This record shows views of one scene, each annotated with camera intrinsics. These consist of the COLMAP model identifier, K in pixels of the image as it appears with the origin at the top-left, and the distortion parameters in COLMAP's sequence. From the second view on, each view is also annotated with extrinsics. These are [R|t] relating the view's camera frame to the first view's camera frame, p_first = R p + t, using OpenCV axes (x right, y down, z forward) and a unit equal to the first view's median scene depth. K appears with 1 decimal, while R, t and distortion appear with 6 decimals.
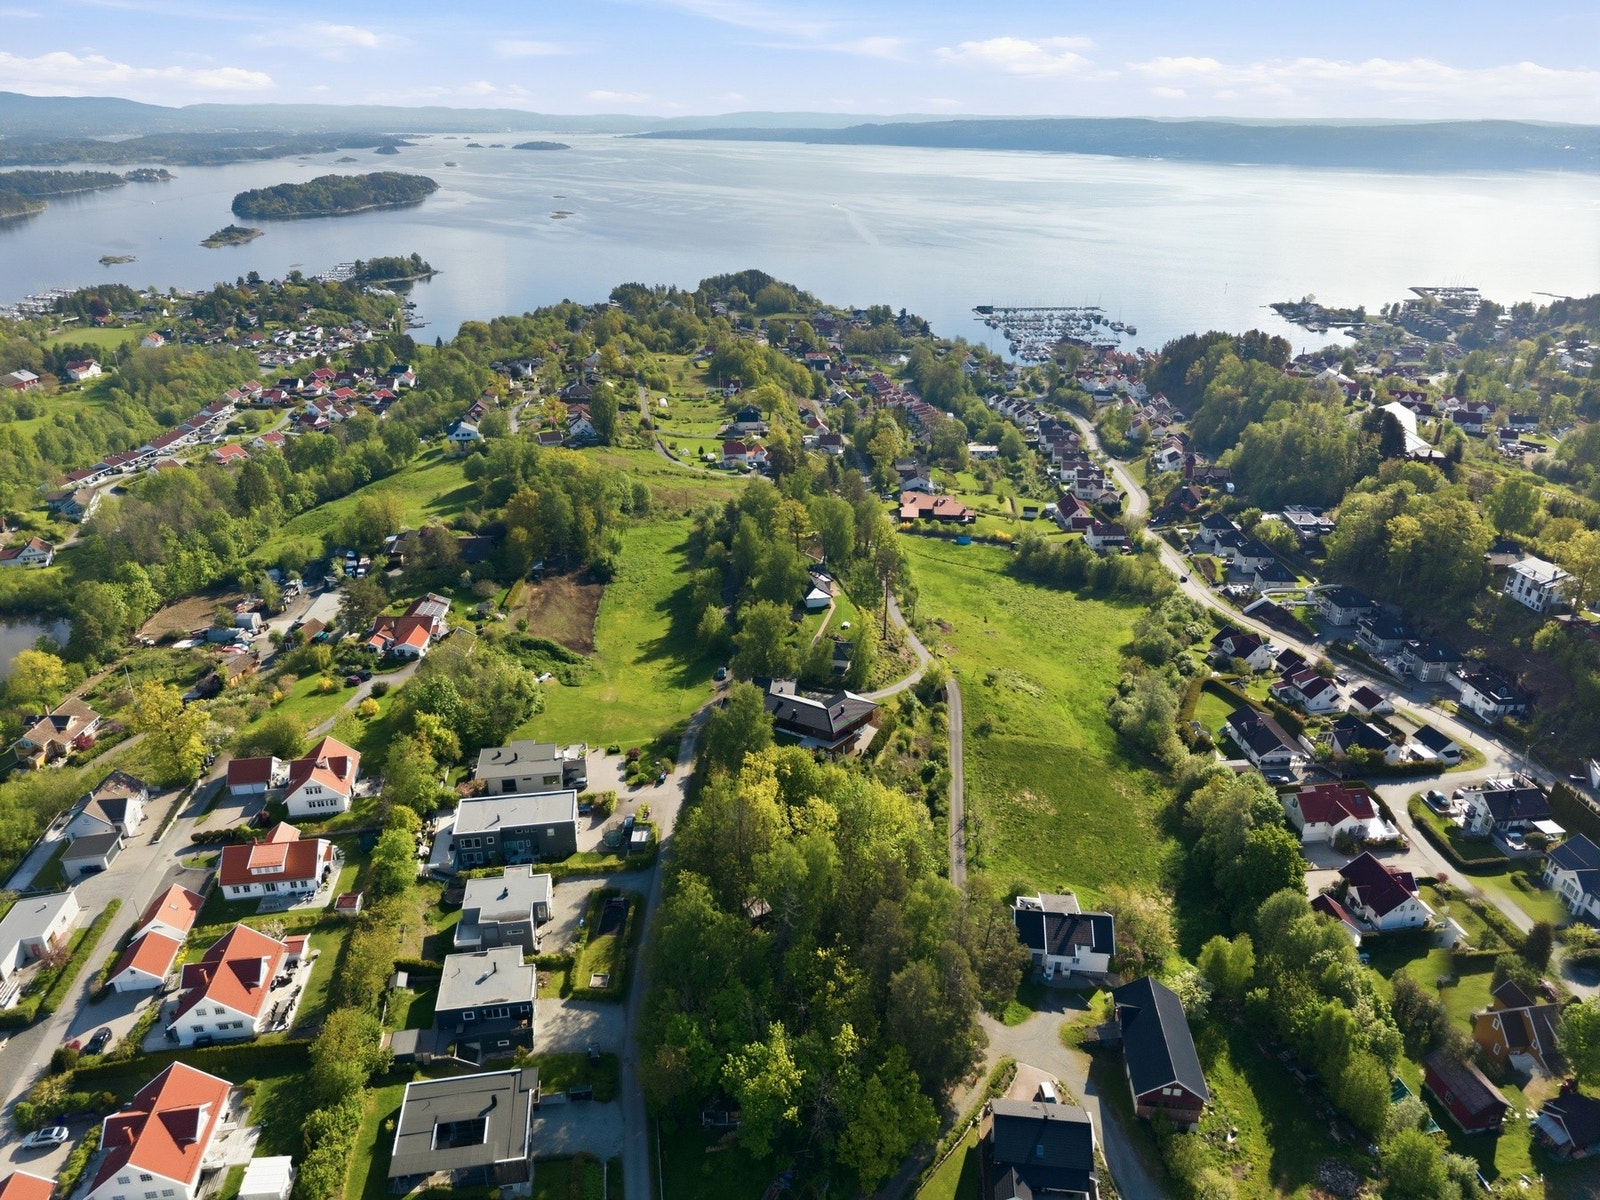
lens RADIAL K [[1062.6, 0, 805.0], [0, 1062.6, 602.5], [0, 0, 1]] dist [0.023050, -0.031018]
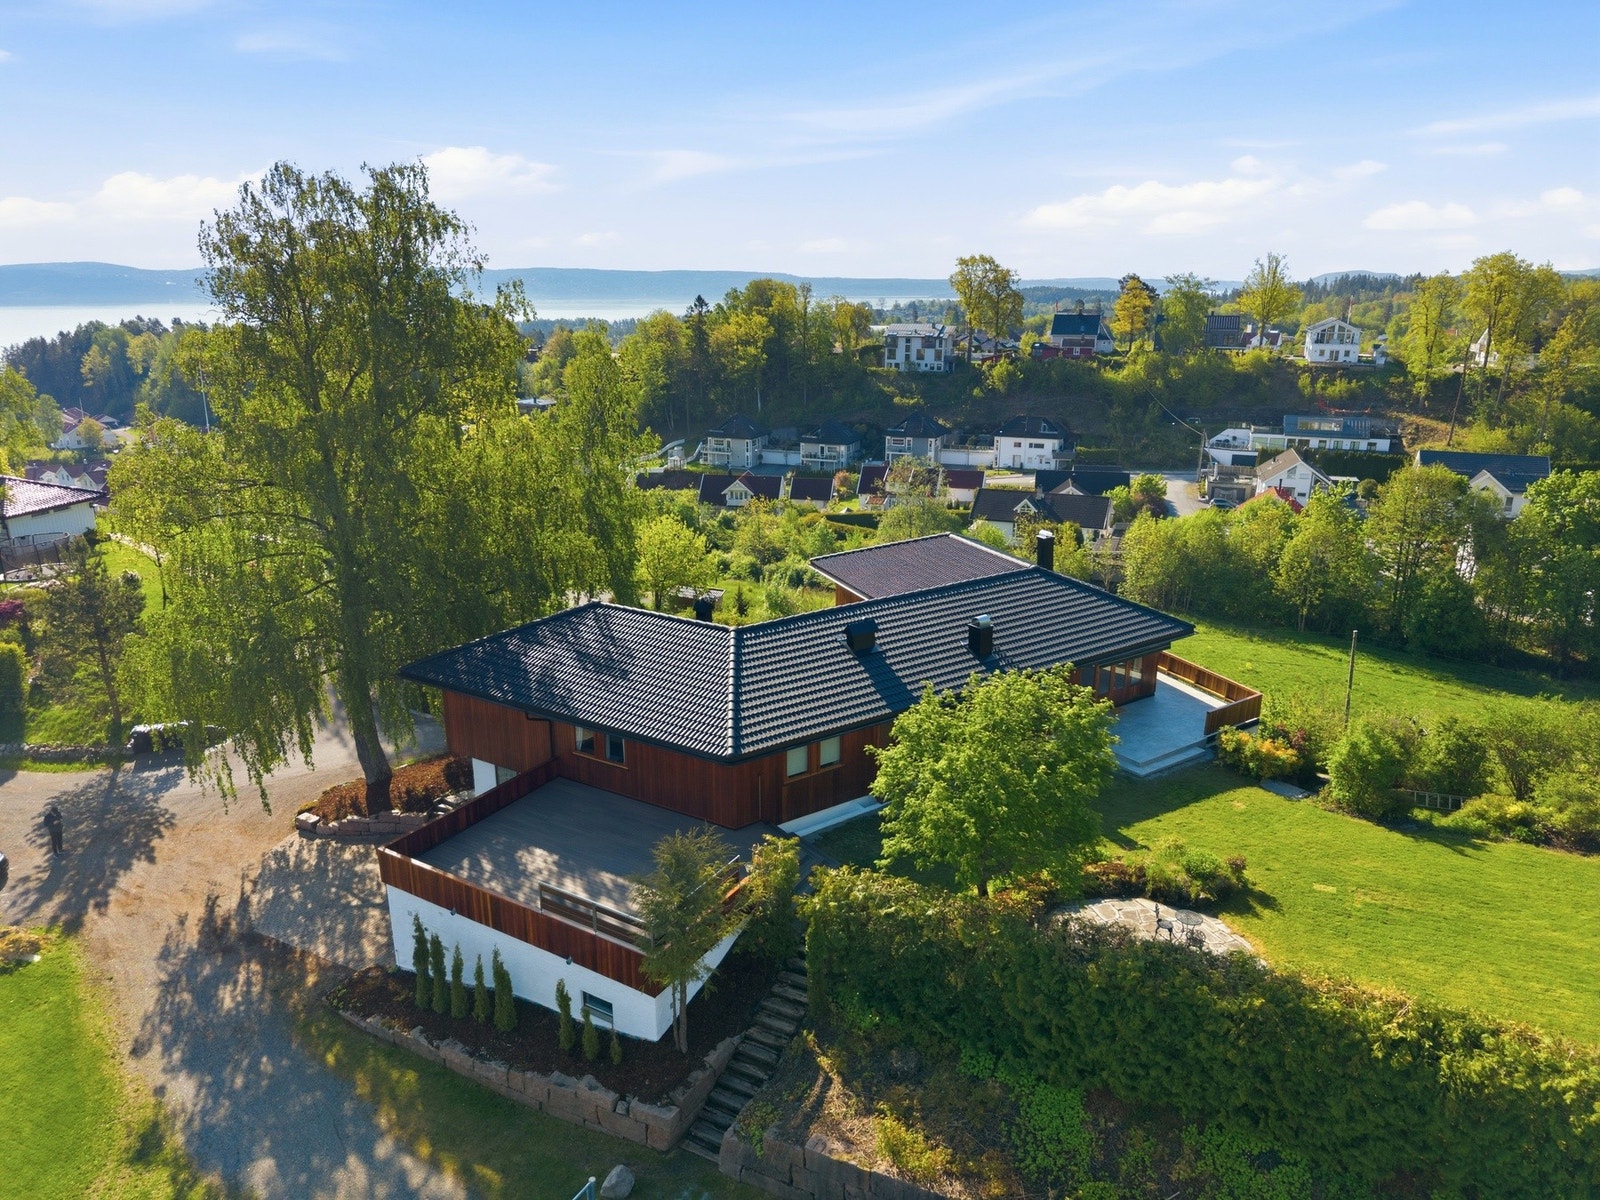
lens RADIAL K [[1062.6, 0, 805.0], [0, 1062.6, 602.5], [0, 0, 1]] dist [0.023050, -0.031018]
pose [[0.444612, -0.266870, 0.855044, -0.113039], [0.372179, 0.923322, 0.094652, 0.053016], [-0.814741, 0.276147, 0.509843, 0.666027]]
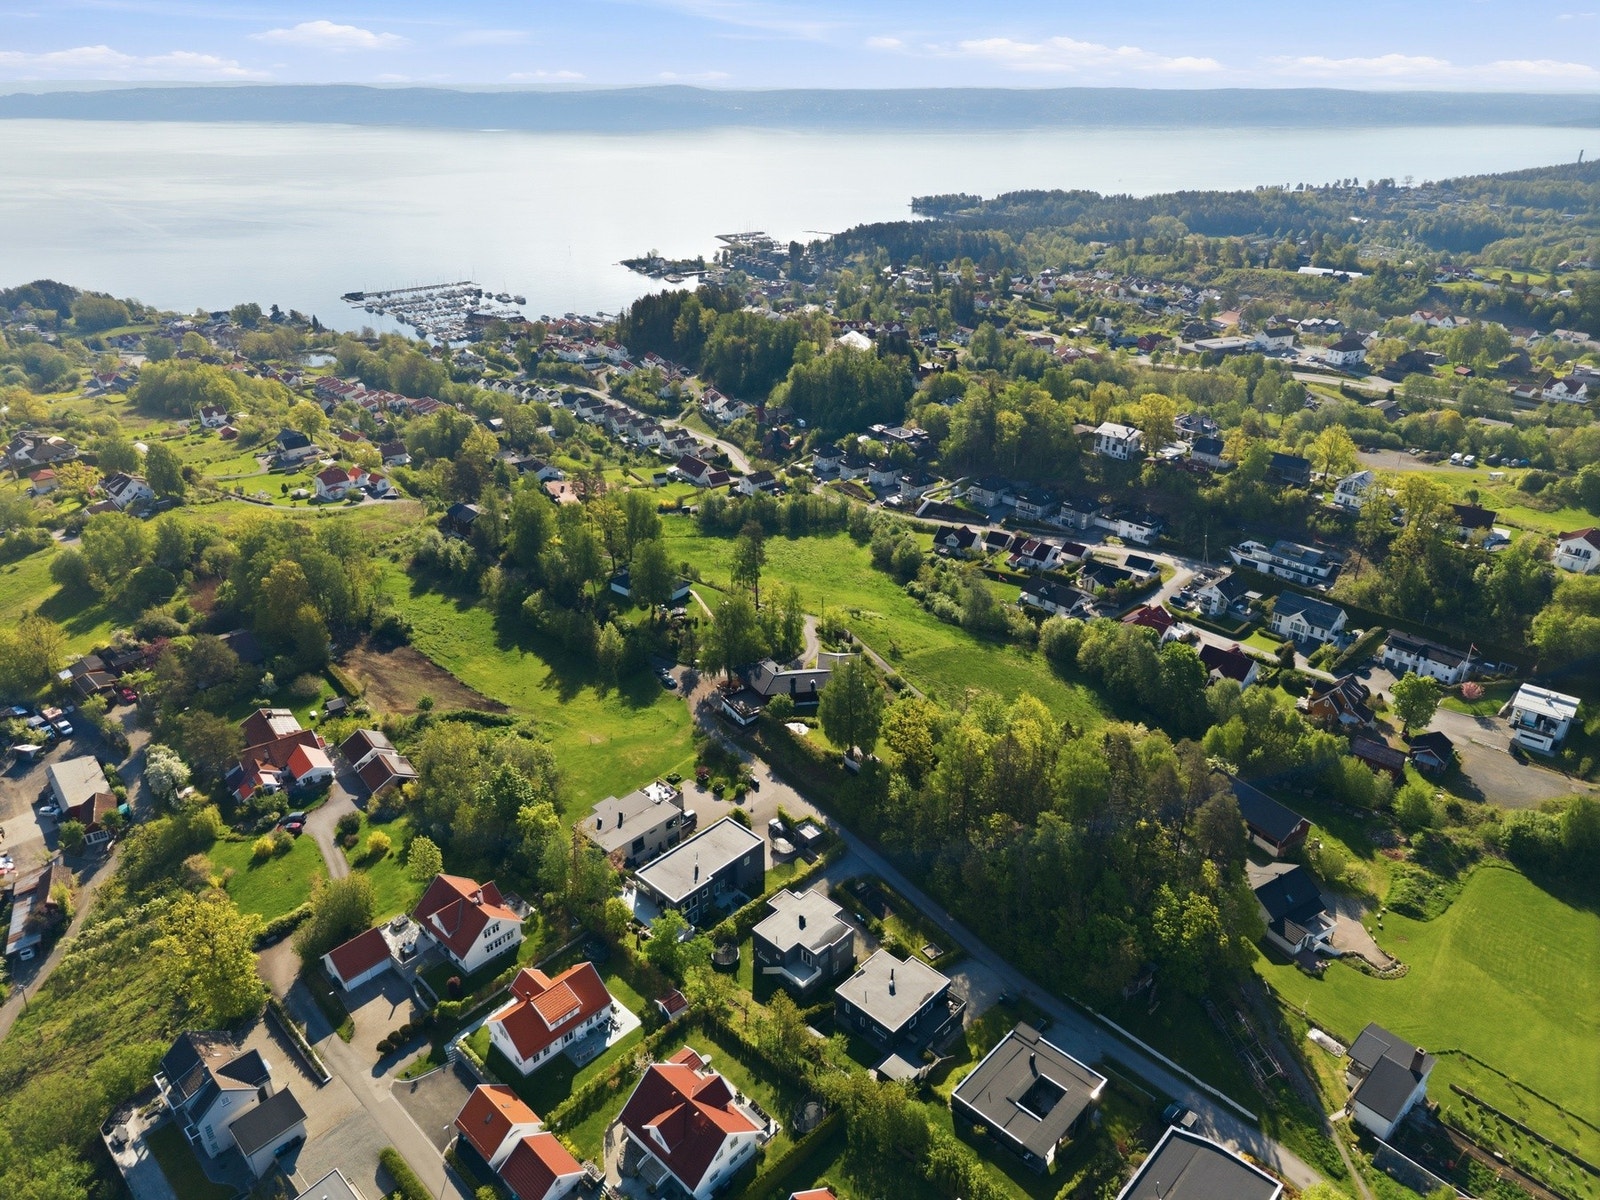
lens RADIAL K [[1062.6, 0, 805.0], [0, 1062.6, 602.5], [0, 0, 1]] dist [0.023050, -0.031018]
pose [[0.797005, -0.270206, 0.540159, -0.393382], [0.255993, 0.961166, 0.103090, -0.057263], [-0.547038, 0.056114, 0.835225, 0.093164]]
